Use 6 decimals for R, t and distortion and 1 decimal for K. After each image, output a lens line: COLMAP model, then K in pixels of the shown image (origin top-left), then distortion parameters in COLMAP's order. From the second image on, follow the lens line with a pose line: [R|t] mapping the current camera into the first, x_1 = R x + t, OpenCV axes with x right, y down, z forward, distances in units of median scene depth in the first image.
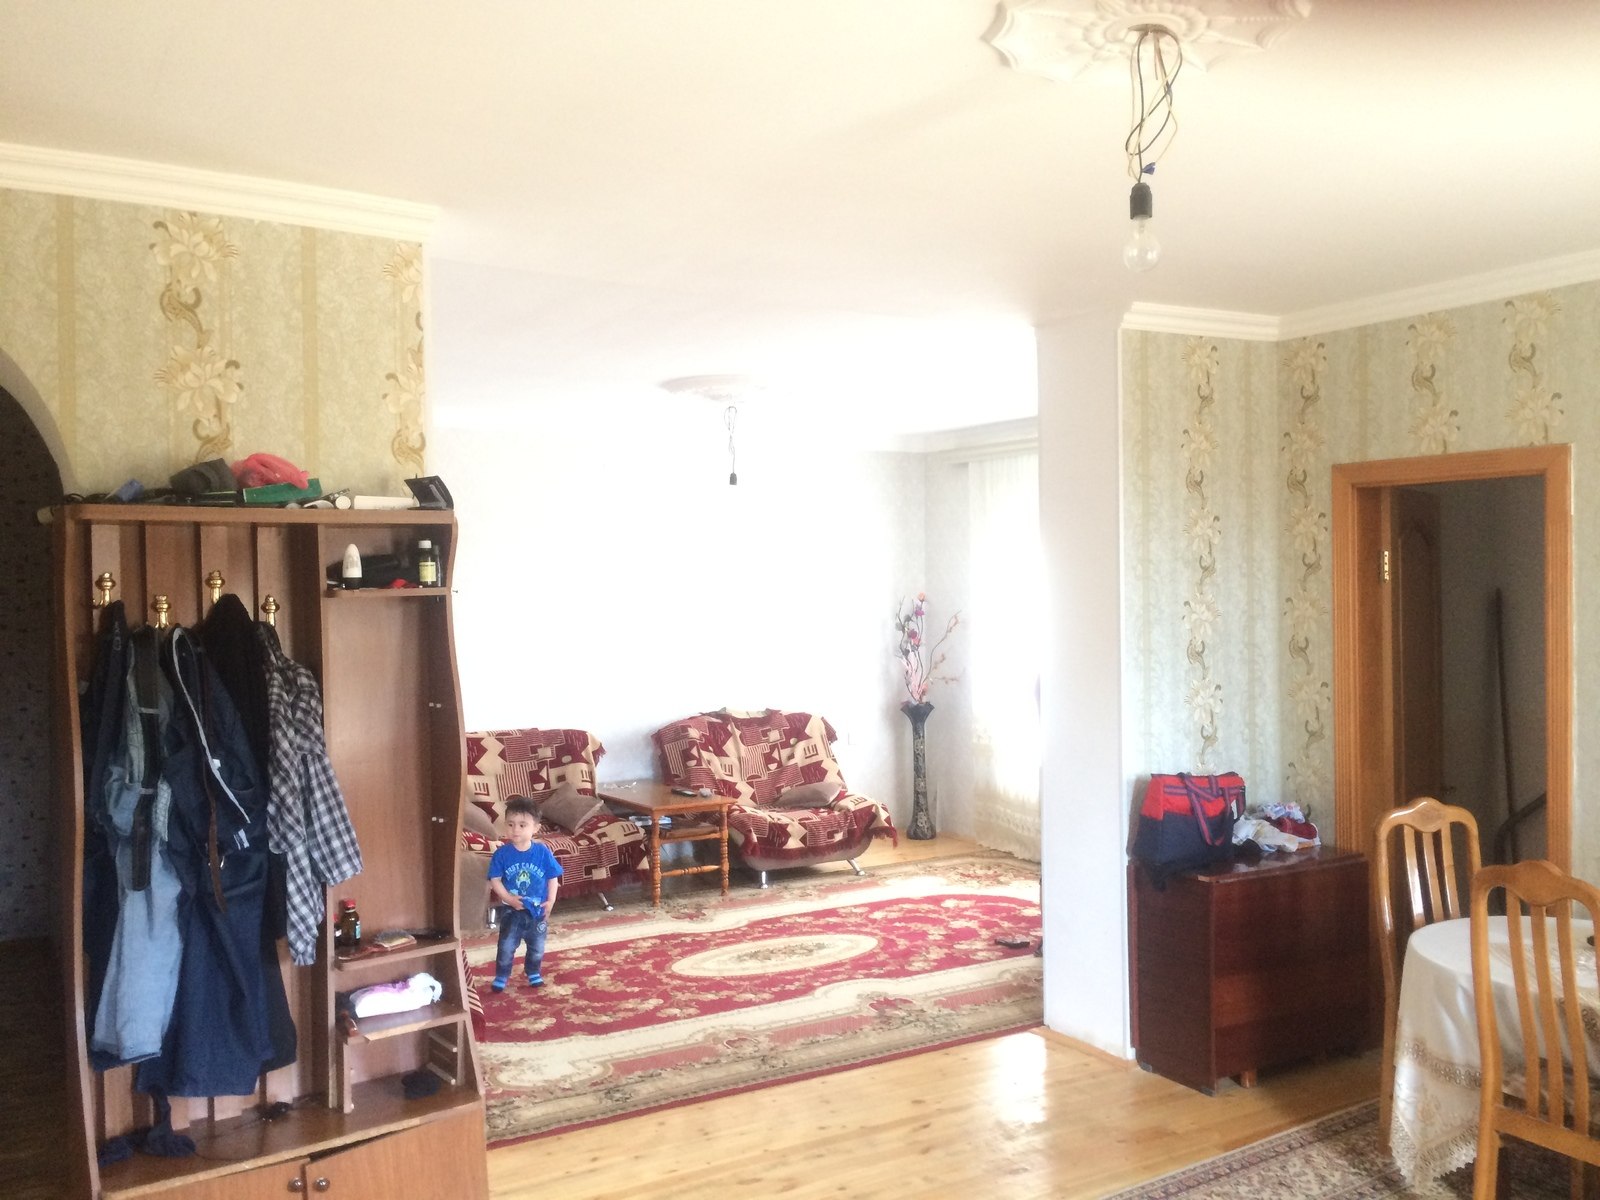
lens RADIAL K [[1411.7, 0, 799.9], [0, 1411.7, 602.1], [0, 0, 1]] dist [0.063216, -0.113061]
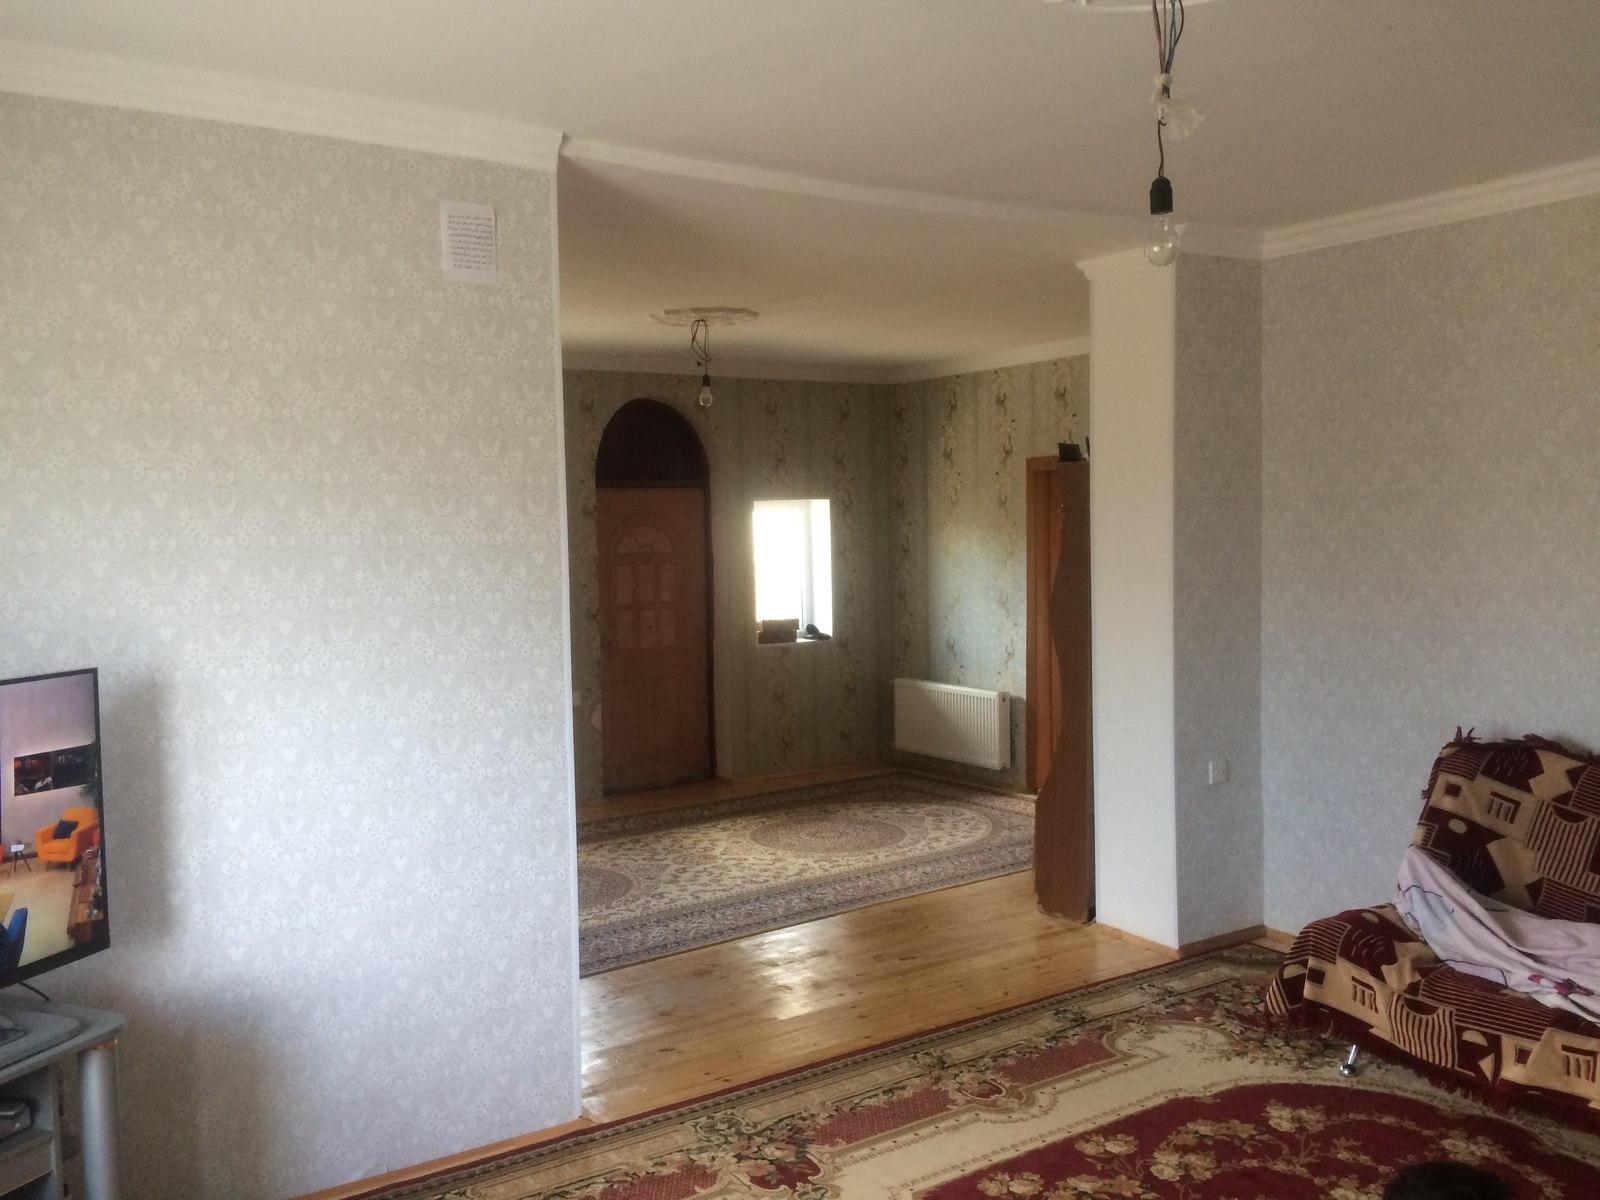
lens RADIAL K [[1411.7, 0, 798.7], [0, 1411.7, 593.9], [0, 0, 1]] dist [0.063216, -0.113061]
pose [[-0.998908, 0.032983, -0.033098, 0.072876], [0.031044, 0.997864, 0.057485, -0.011189], [0.034924, 0.056395, -0.997798, 1.669541]]
